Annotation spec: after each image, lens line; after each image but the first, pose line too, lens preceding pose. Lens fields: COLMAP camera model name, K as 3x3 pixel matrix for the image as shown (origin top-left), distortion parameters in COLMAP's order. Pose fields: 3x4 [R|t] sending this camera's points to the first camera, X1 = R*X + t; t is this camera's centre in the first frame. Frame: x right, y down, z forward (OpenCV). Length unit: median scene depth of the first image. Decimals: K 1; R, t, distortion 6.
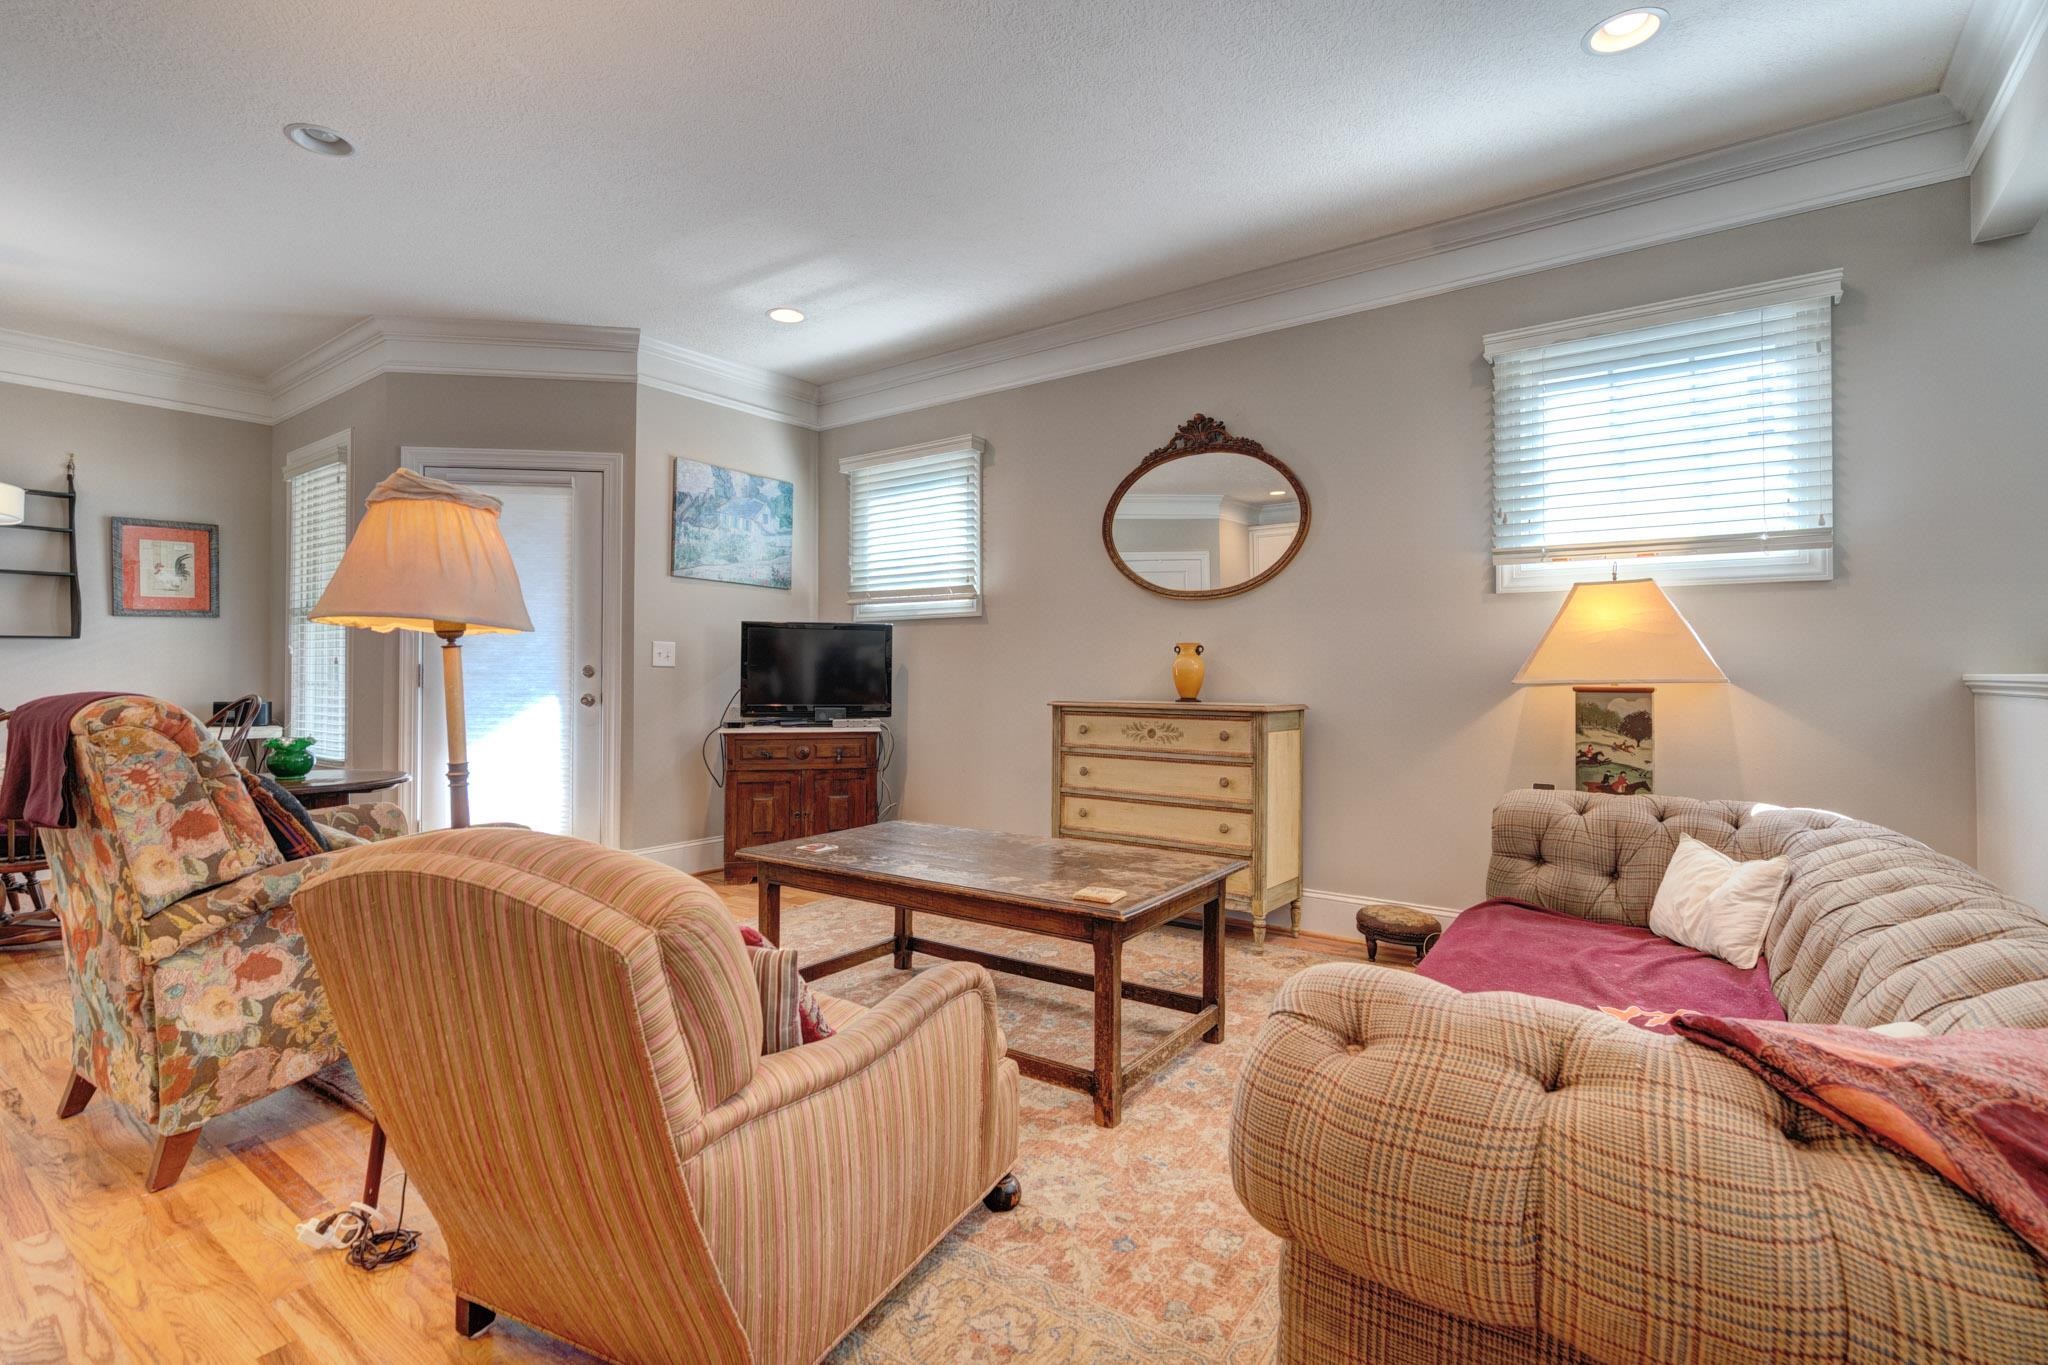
lens RADIAL K [[957.6, 0, 1017.9], [0, 957.6, 655.1], [0, 0, 1]] dist [-0.005347, 0.004441]
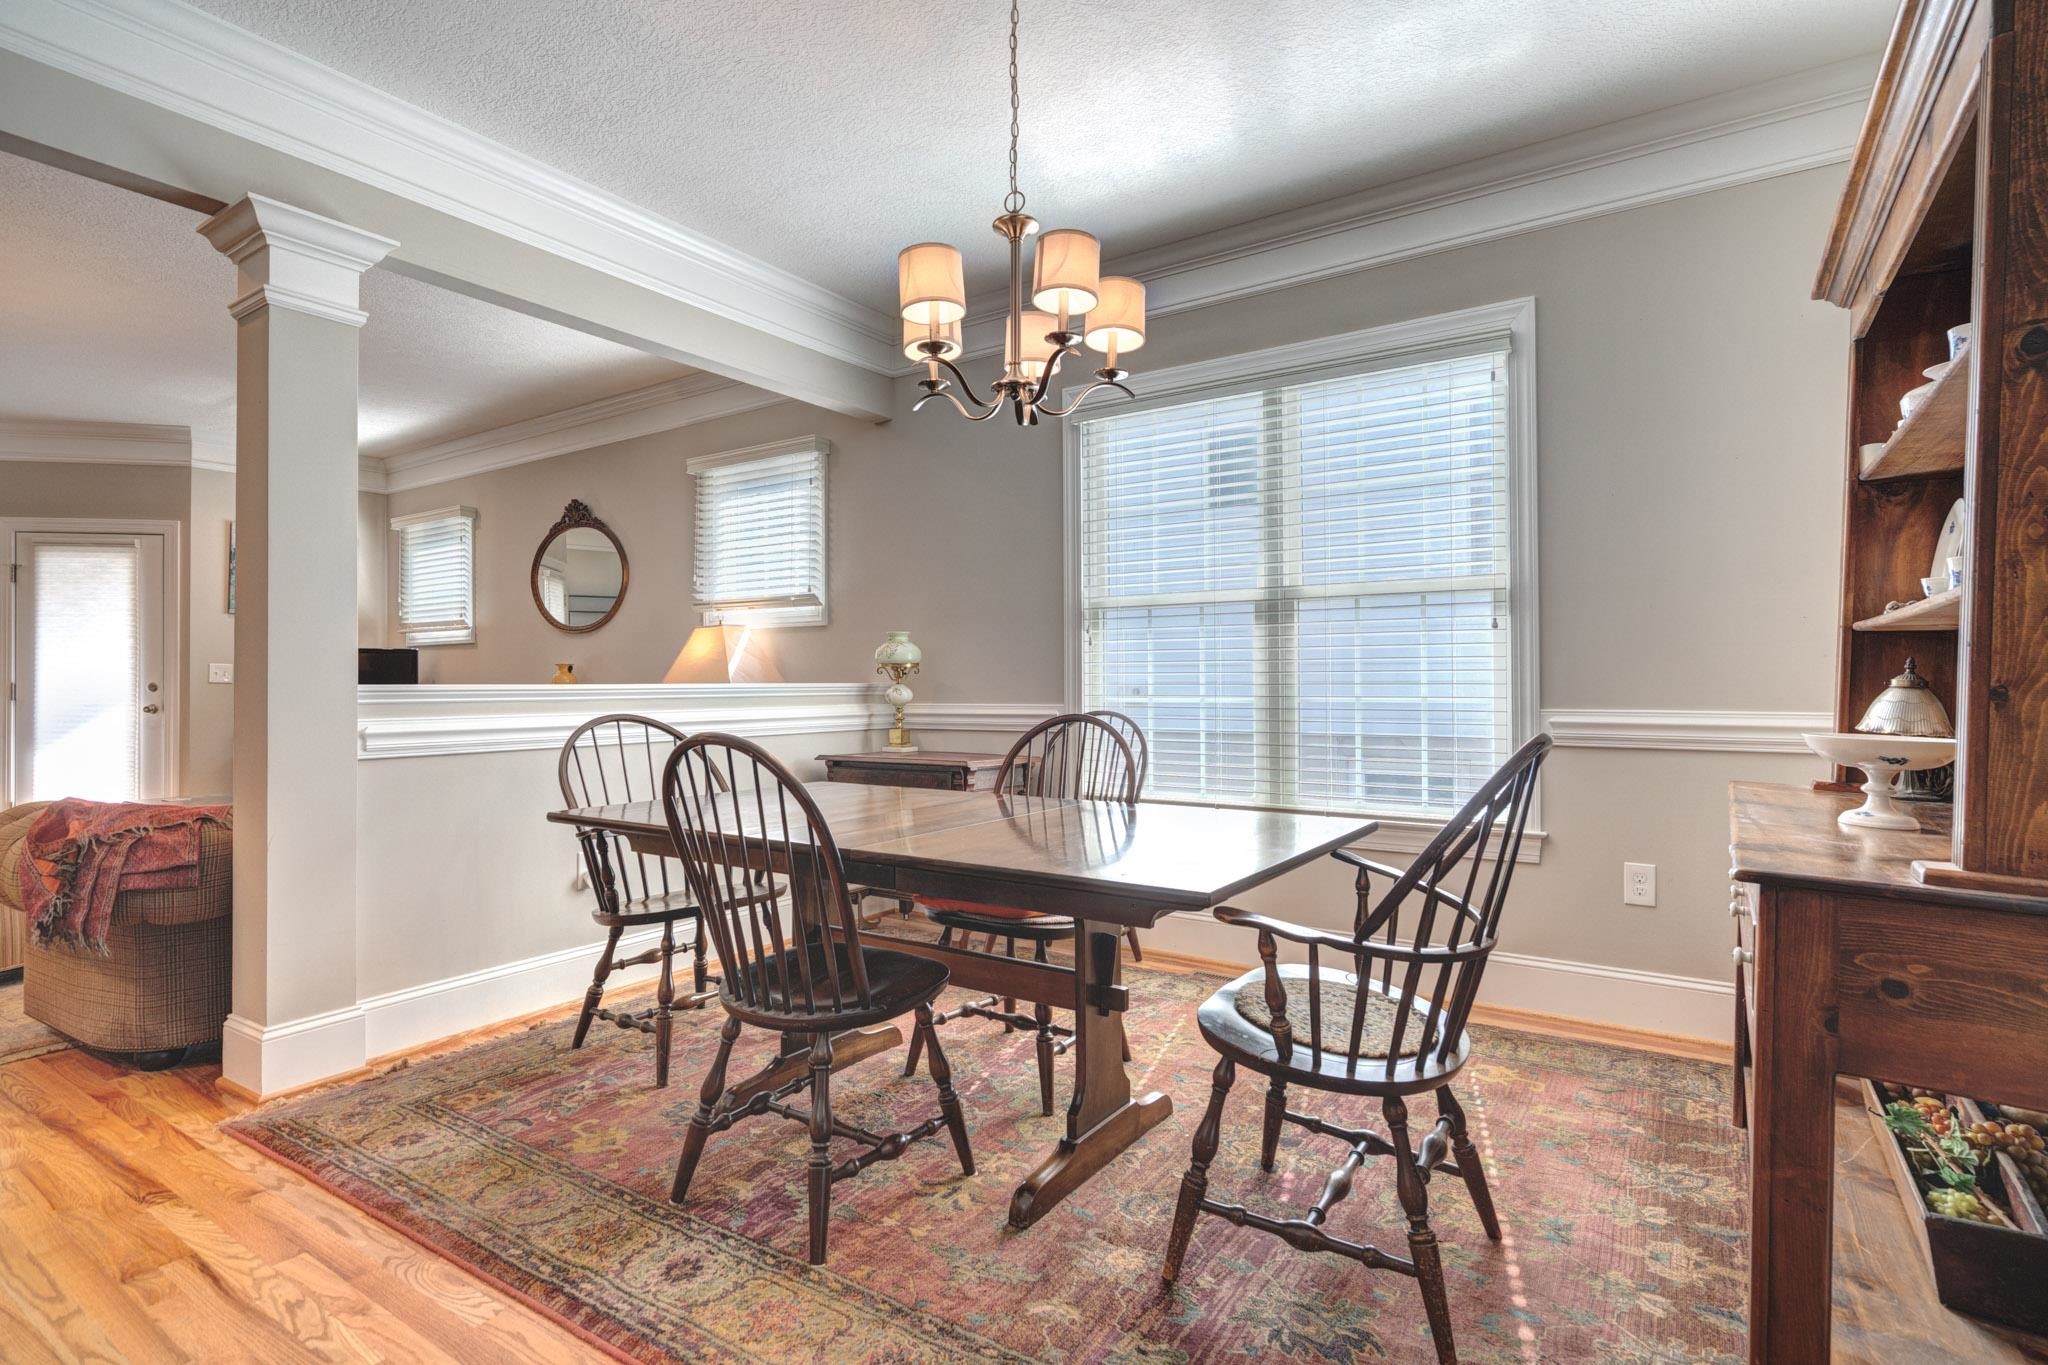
lens RADIAL K [[985.0, 0, 1017.1], [0, 985.0, 678.4], [0, 0, 1]] dist [0.002573, -0.002975]
pose [[0.998413, -0.006741, 0.055911, 0.680053], [0.006045, 0.999902, 0.012603, -0.004428], [-0.055991, -0.012245, 0.998356, -0.430629]]
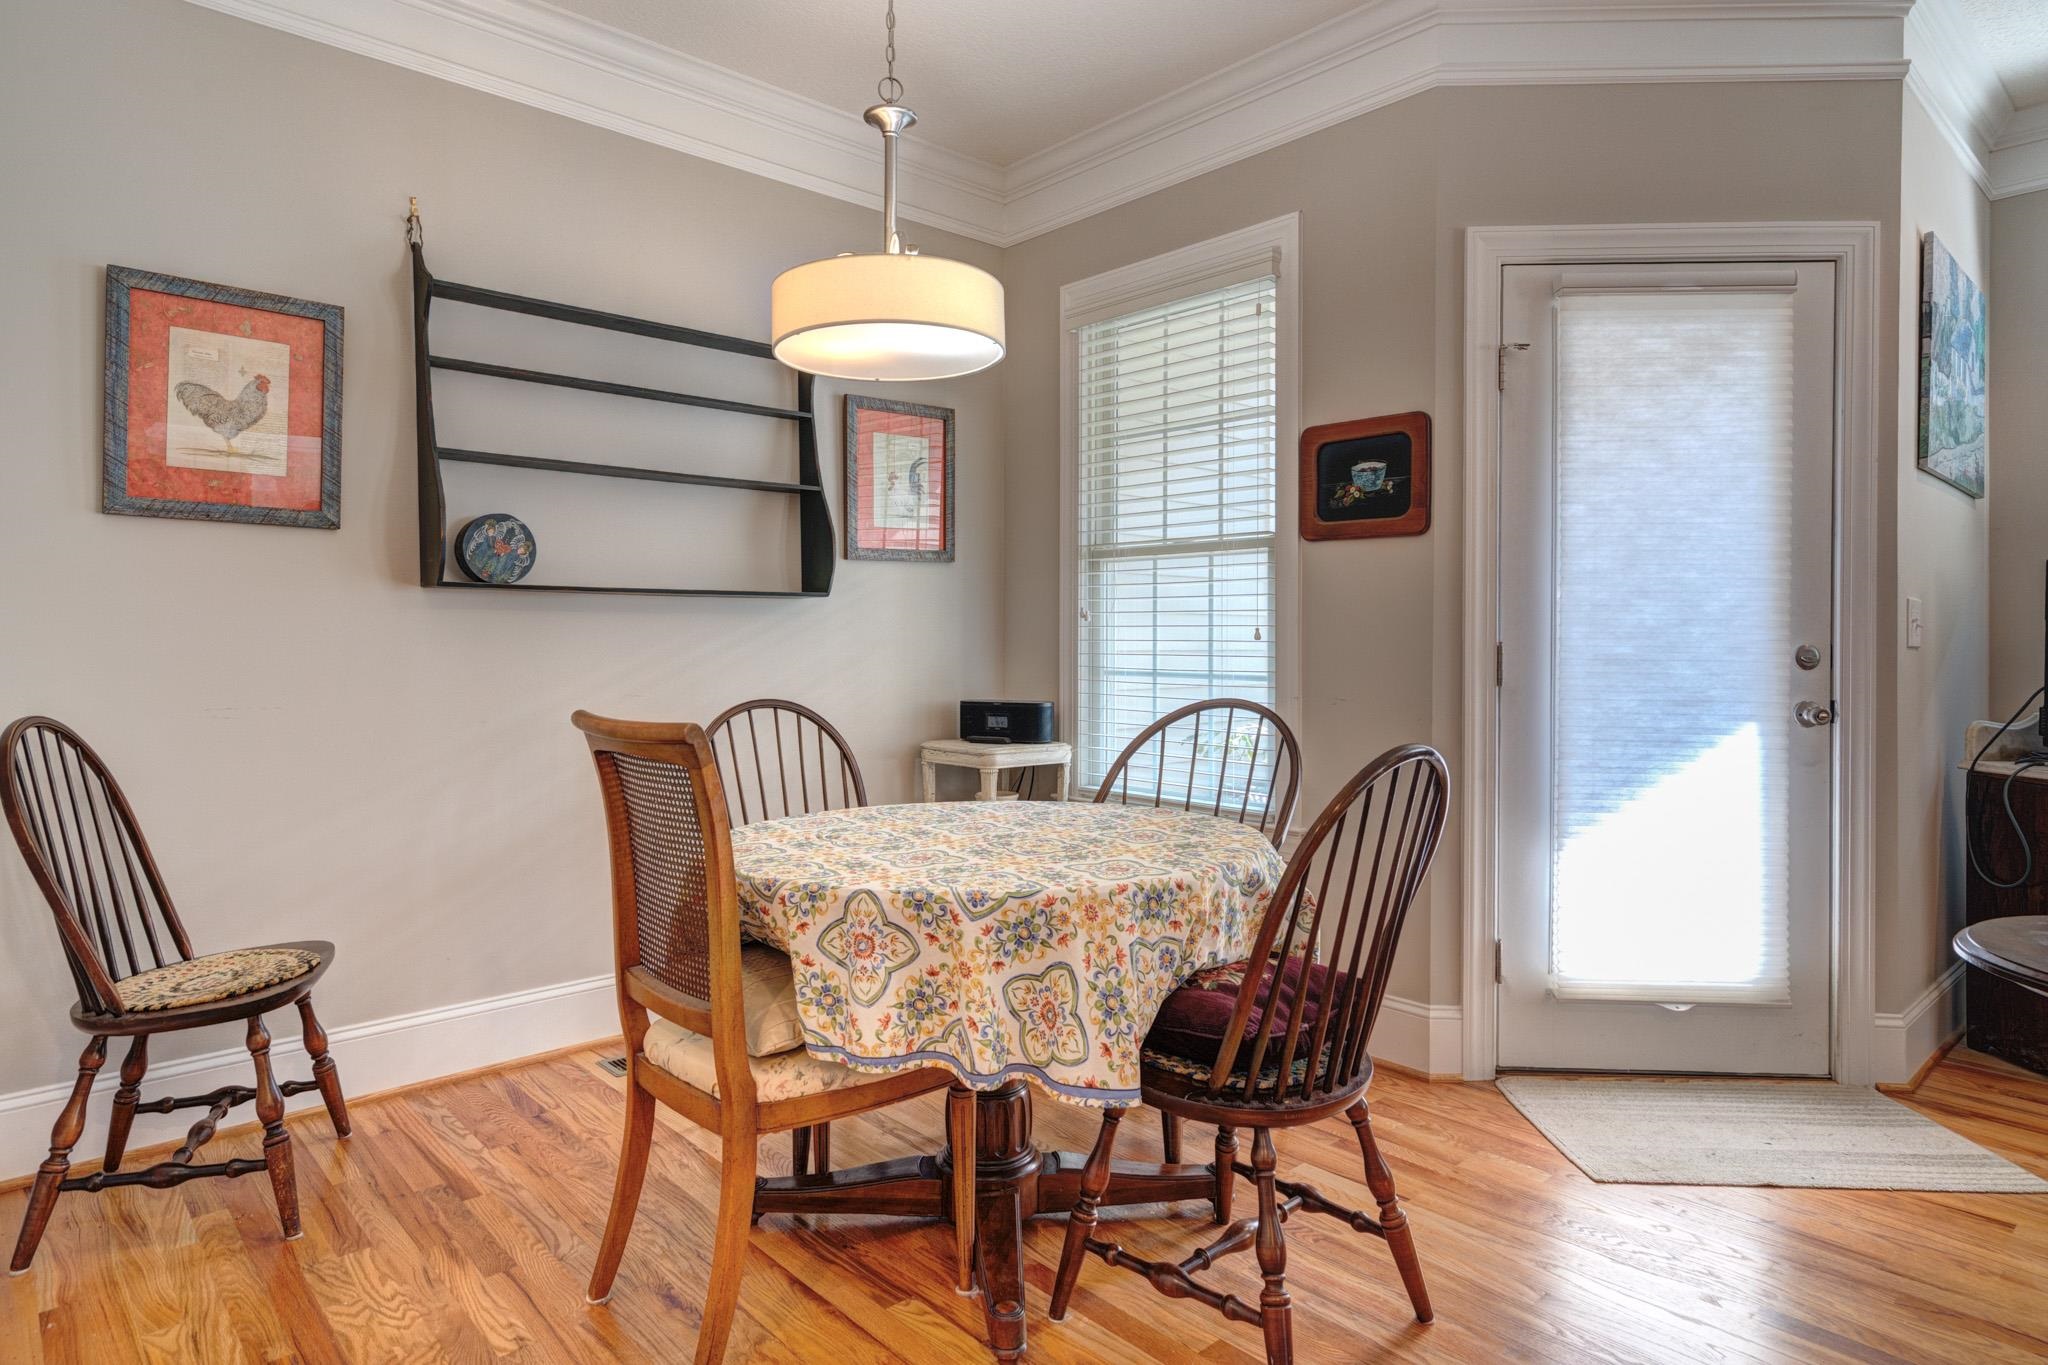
lens RADIAL K [[1171.1, 0, 1017.7], [0, 1171.1, 646.6], [0, 0, 1]] dist [0.008936, 0.001643]
pose [[0.982500, 0.003776, -0.186222, -0.761537], [0.000669, 0.999716, 0.023801, -0.004110], [0.186259, -0.023510, 0.982219, 0.316997]]
